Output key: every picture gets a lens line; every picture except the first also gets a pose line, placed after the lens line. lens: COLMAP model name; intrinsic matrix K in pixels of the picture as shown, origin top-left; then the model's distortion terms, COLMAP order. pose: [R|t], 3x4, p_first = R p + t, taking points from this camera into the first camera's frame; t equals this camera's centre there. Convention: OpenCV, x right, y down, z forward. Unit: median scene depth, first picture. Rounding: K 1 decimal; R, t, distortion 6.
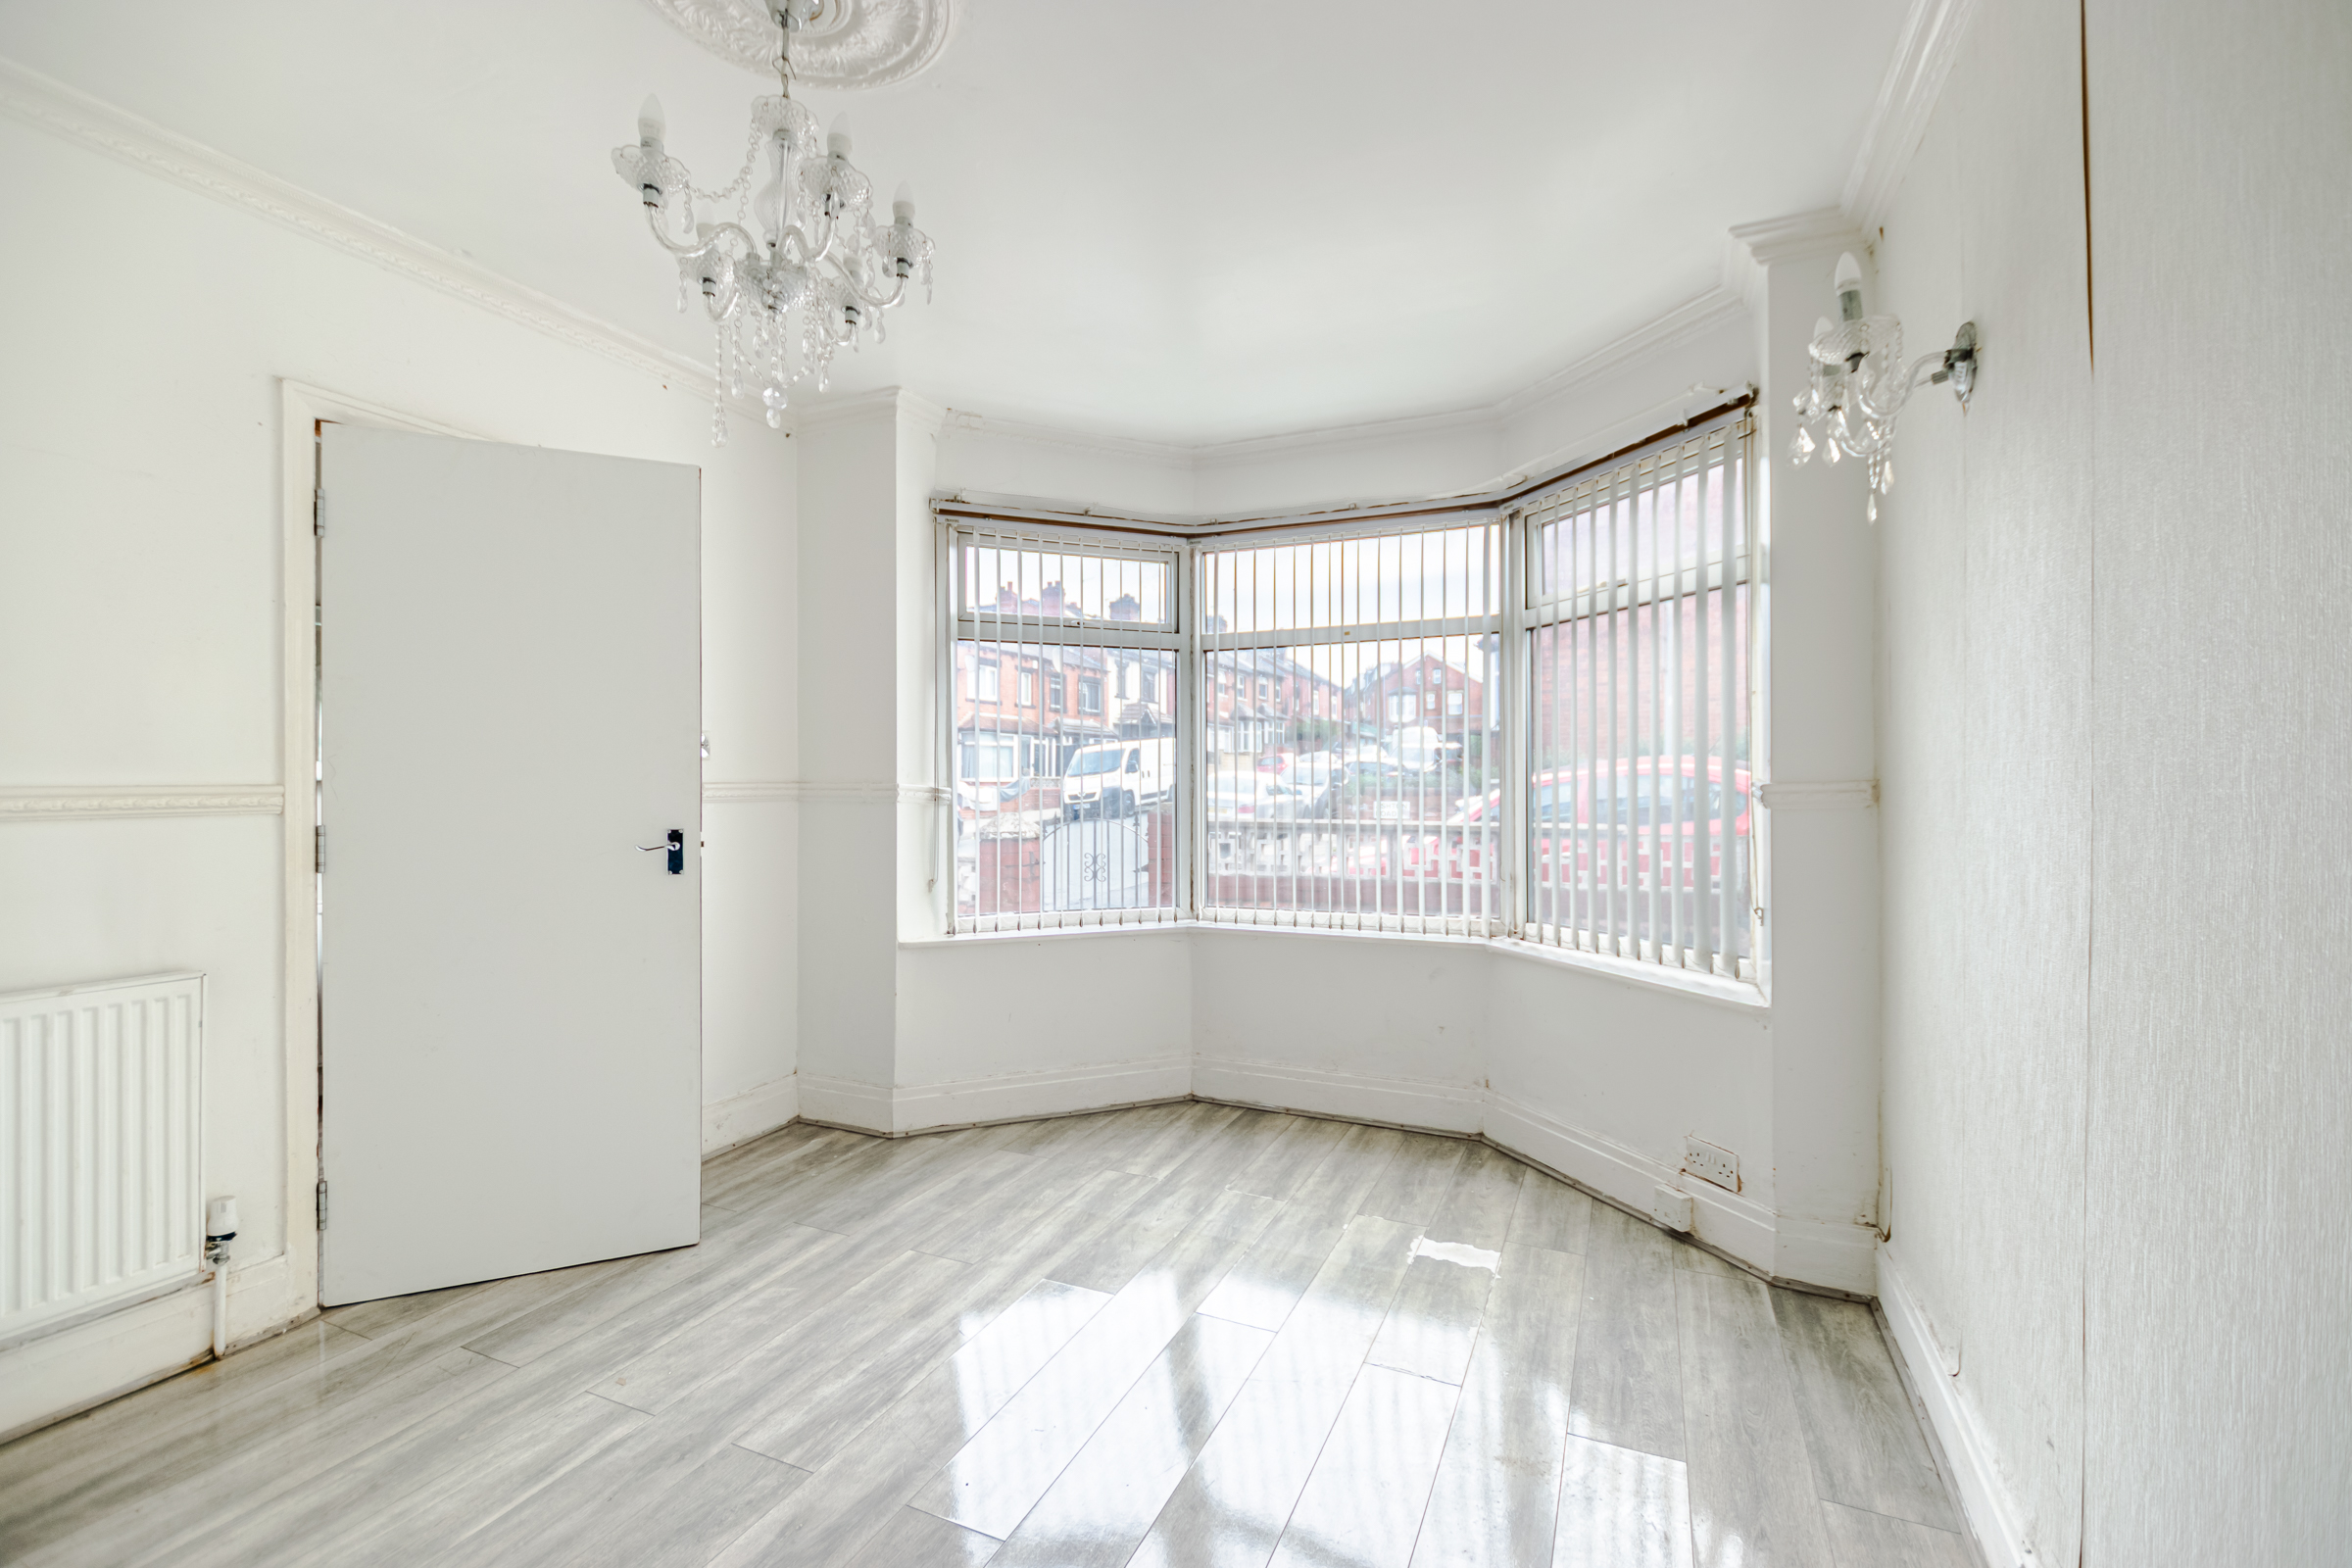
lens RADIAL K [[1025.7, 0, 1181.3], [0, 1025.7, 784.9], [0, 0, 1]] dist [0.003534, -0.000140]
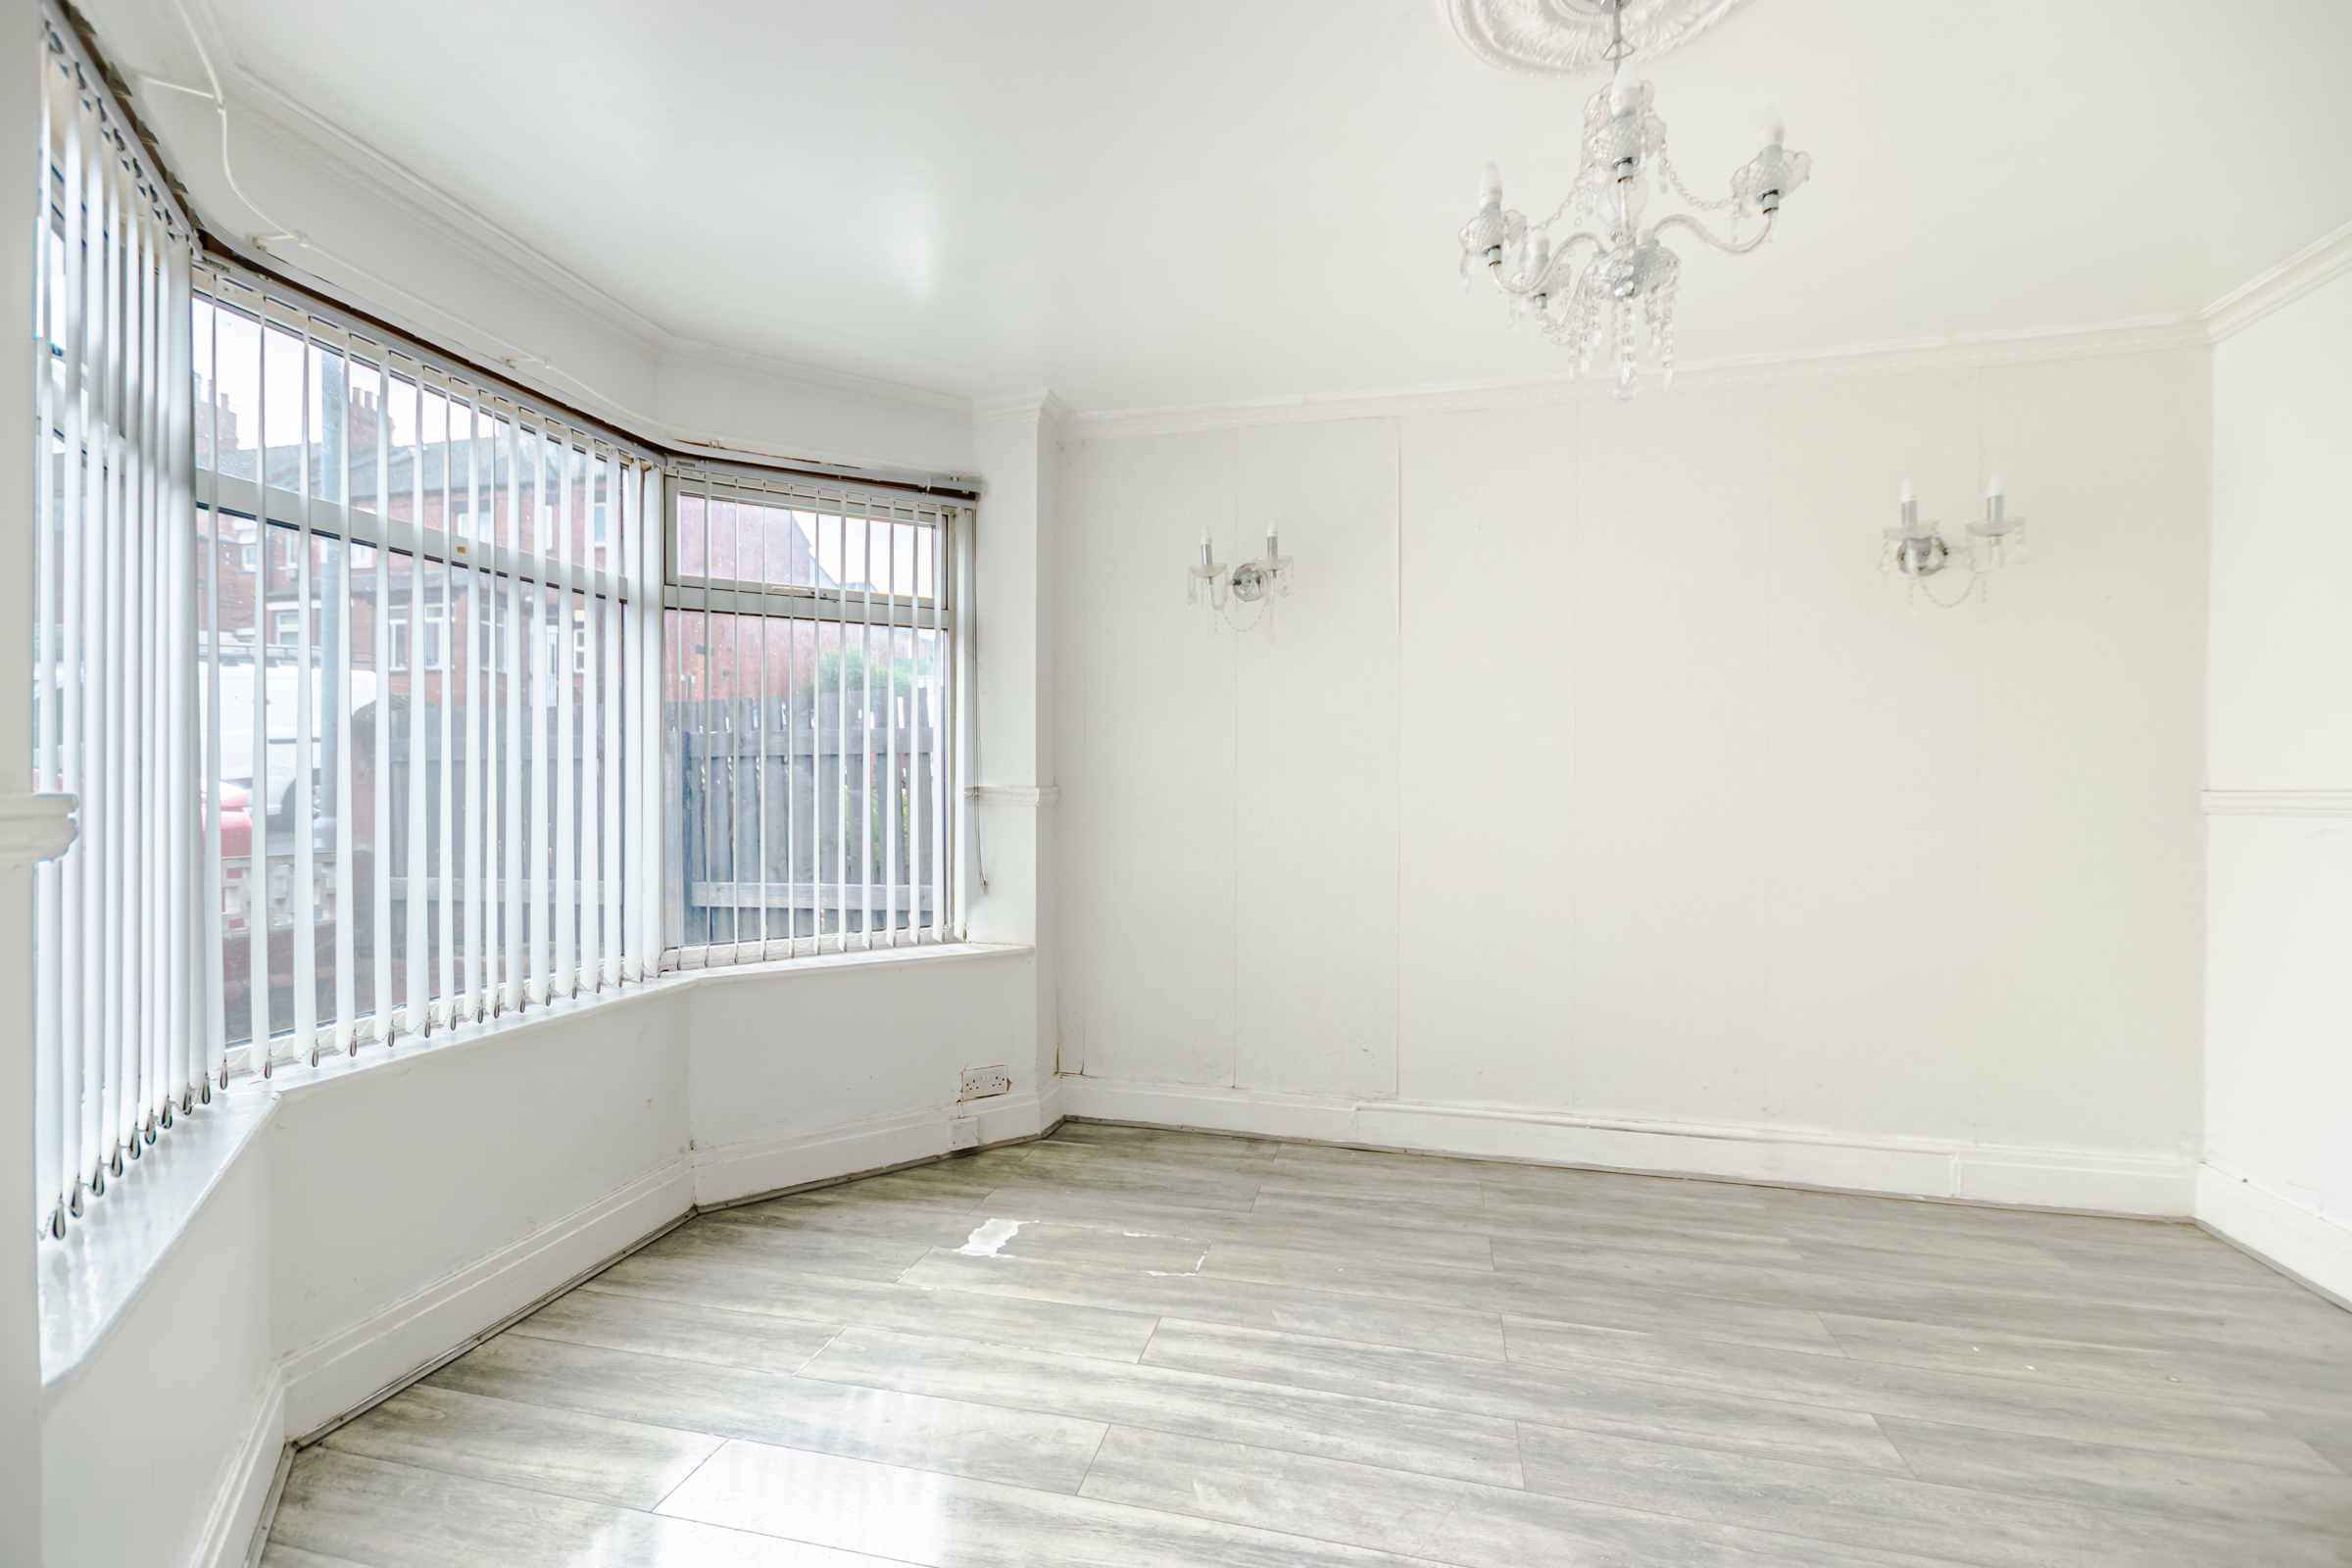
lens RADIAL K [[1025.7, 0, 1180.3], [0, 1025.7, 784.1], [0, 0, 1]] dist [0.003534, -0.000140]
pose [[-0.205292, 0.002983, 0.978696, -0.659222], [0.000671, 0.999996, -0.002907, -0.001960], [-0.978701, 0.000060, -0.205293, 0.847047]]
